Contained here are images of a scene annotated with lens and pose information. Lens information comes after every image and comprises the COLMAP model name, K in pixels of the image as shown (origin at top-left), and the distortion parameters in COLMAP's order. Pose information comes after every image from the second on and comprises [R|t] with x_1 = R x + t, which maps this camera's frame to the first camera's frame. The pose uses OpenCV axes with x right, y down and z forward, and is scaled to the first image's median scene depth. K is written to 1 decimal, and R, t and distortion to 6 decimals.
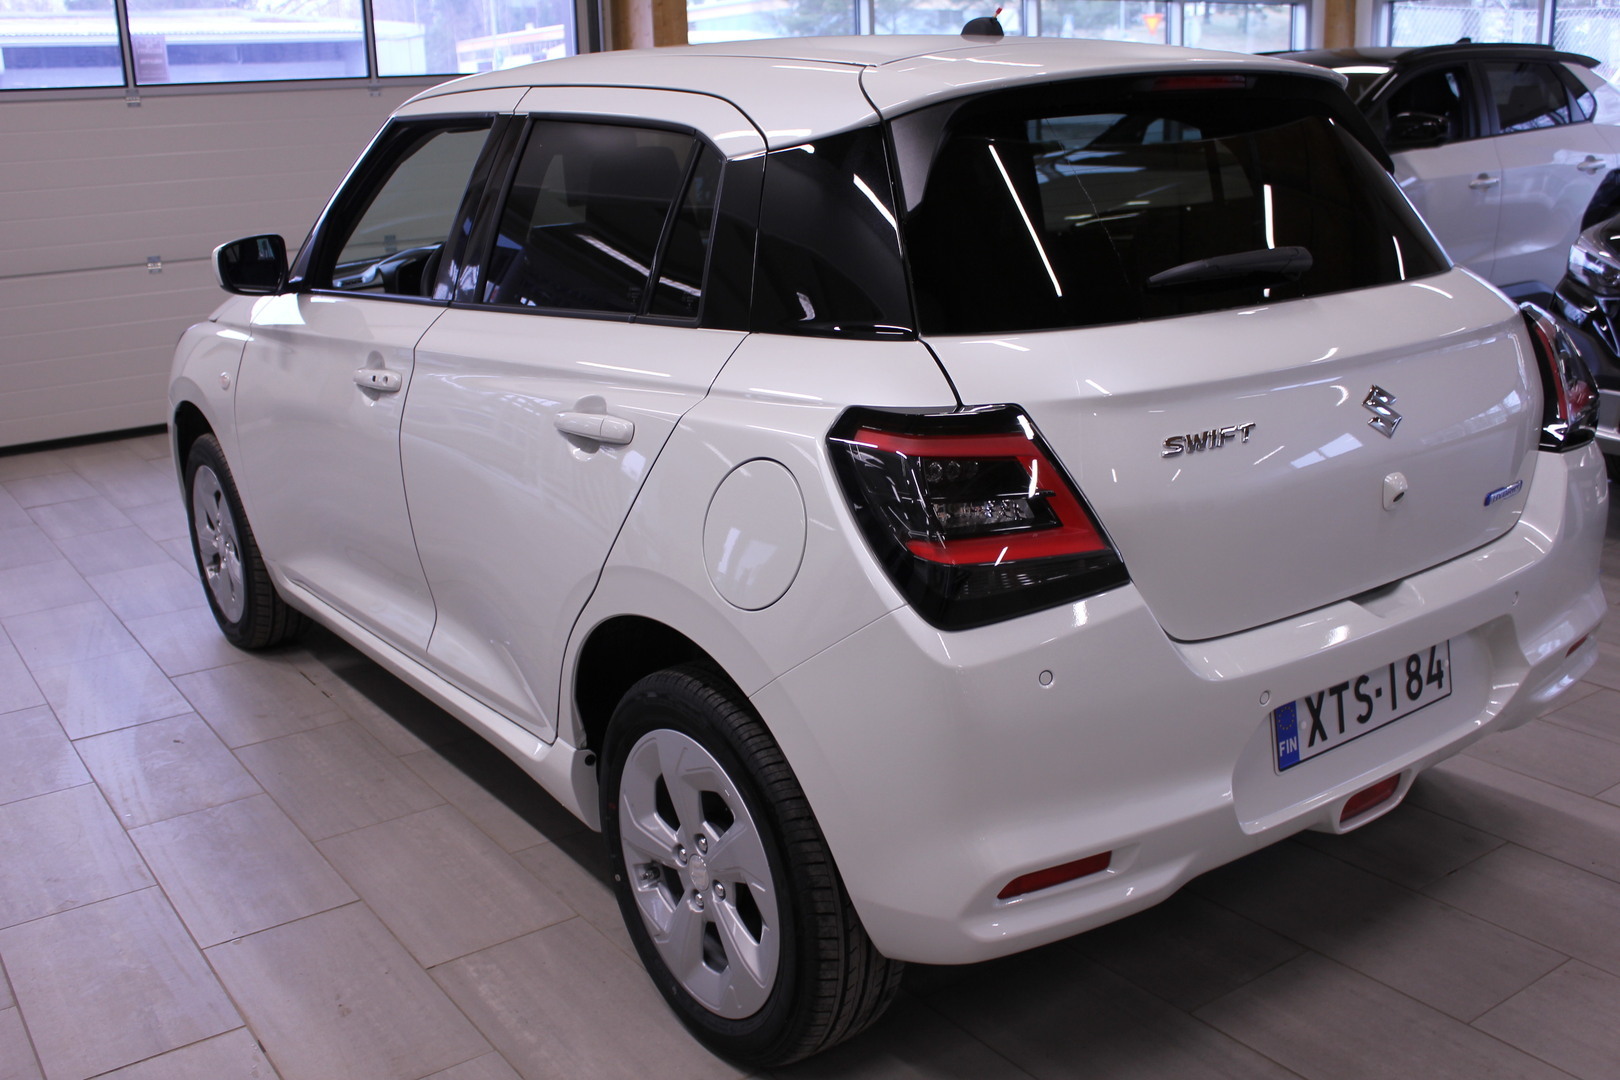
lens RADIAL K [[1551.5, 0, 810.0], [0, 1551.5, 540.0], [0, 0, 1]] dist [-0.112794, 0.088223]
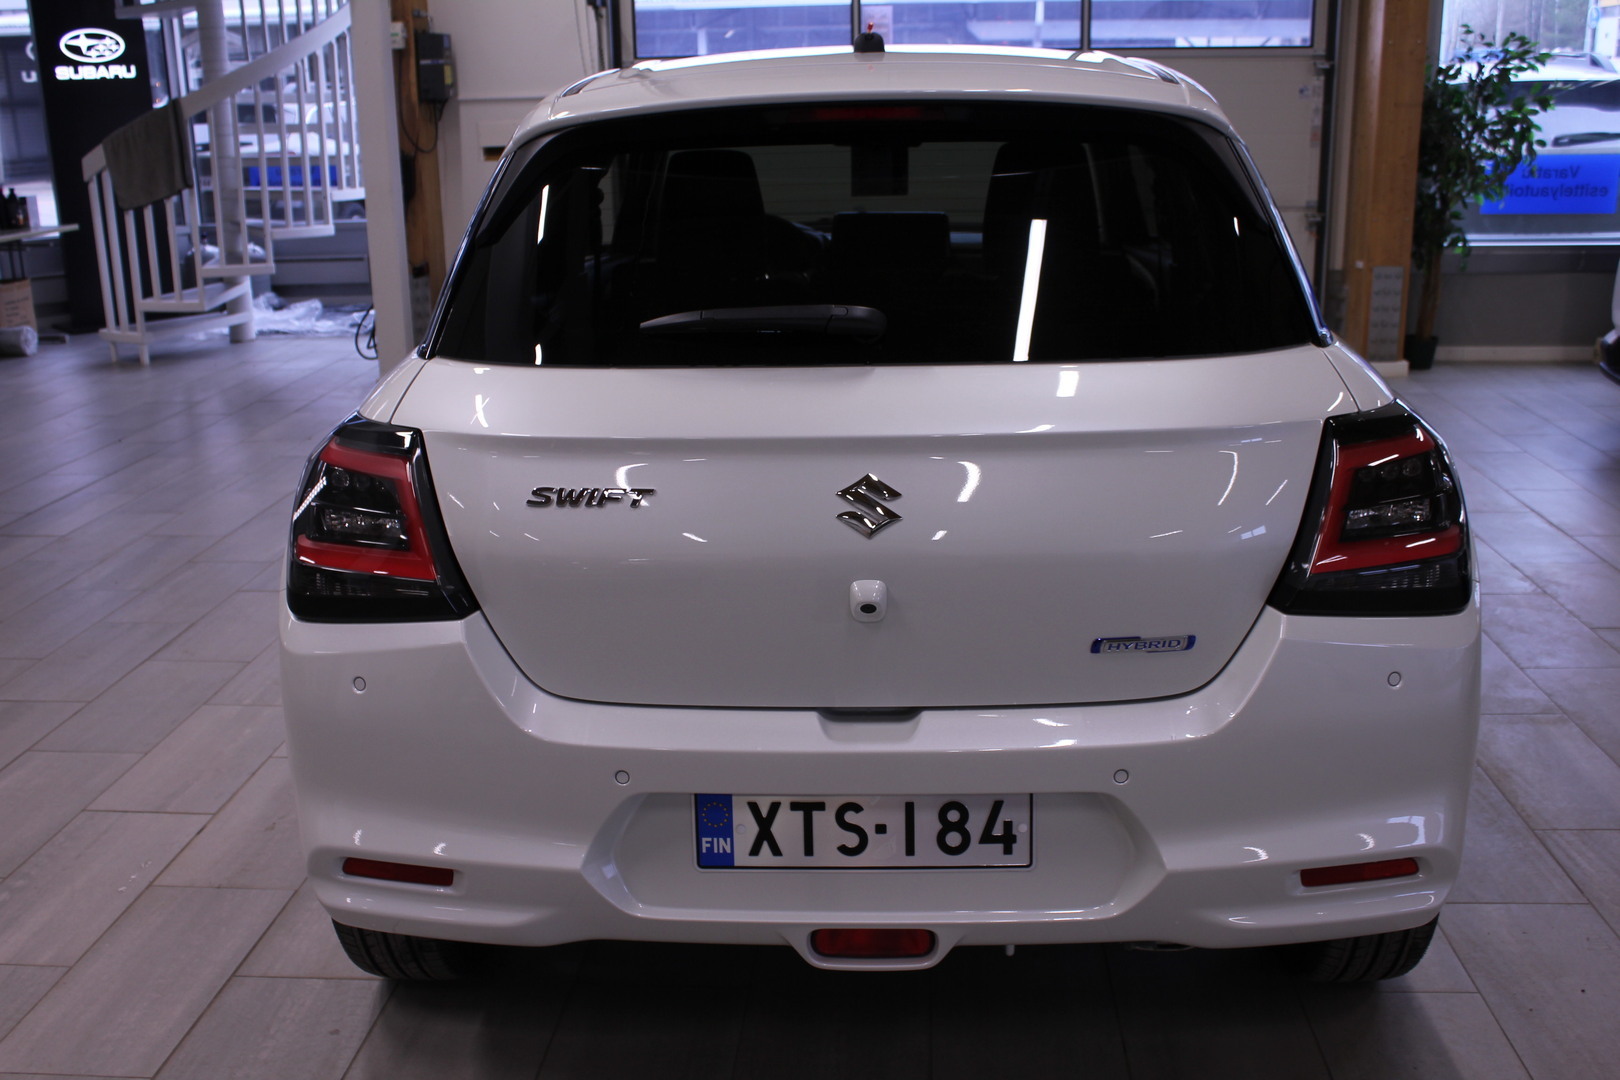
lens RADIAL K [[1551.5, 0, 810.0], [0, 1551.5, 540.0], [0, 0, 1]] dist [-0.112794, 0.088223]
pose [[0.776983, 0.195307, -0.598458, 0.843193], [-0.177545, 0.980050, 0.089331, -0.132969], [0.603966, 0.036844, 0.796158, 0.278210]]
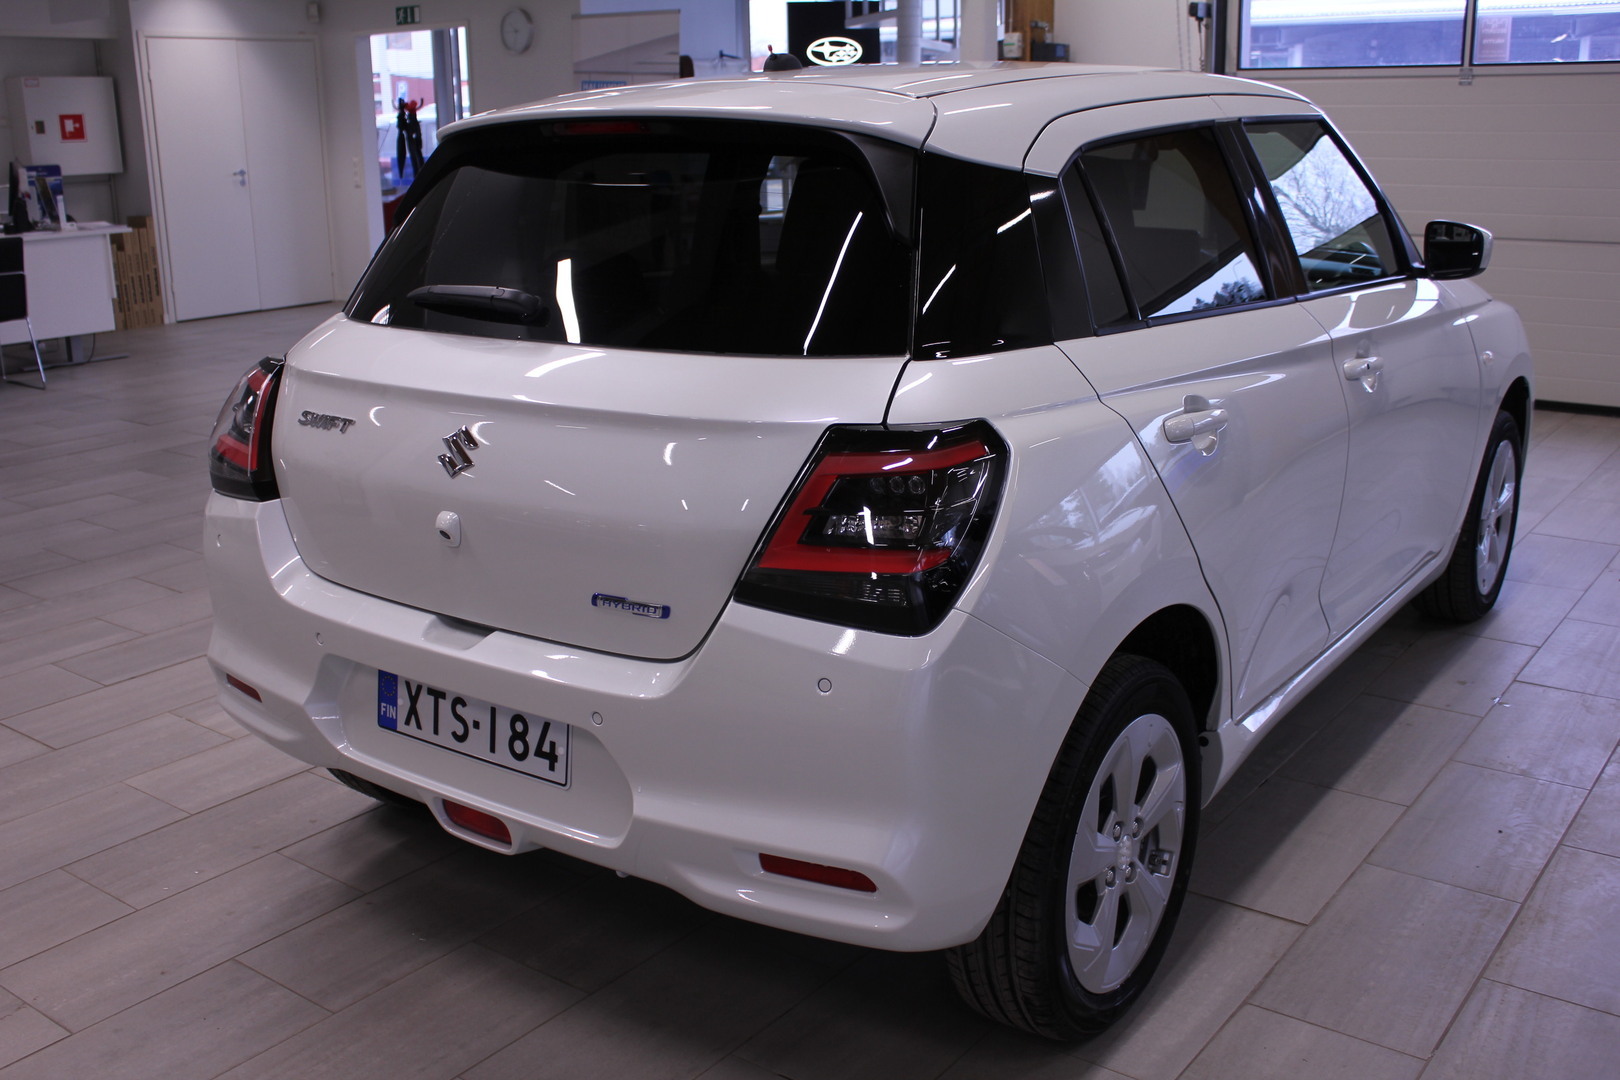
lens RADIAL K [[1551.5, 0, 810.0], [0, 1551.5, 540.0], [0, 0, 1]] dist [-0.112794, 0.088223]
pose [[0.308764, 0.282598, -0.908187, 1.372543], [-0.251283, 0.945153, 0.208669, -0.296849], [0.917345, 0.163783, 0.362842, 0.819386]]
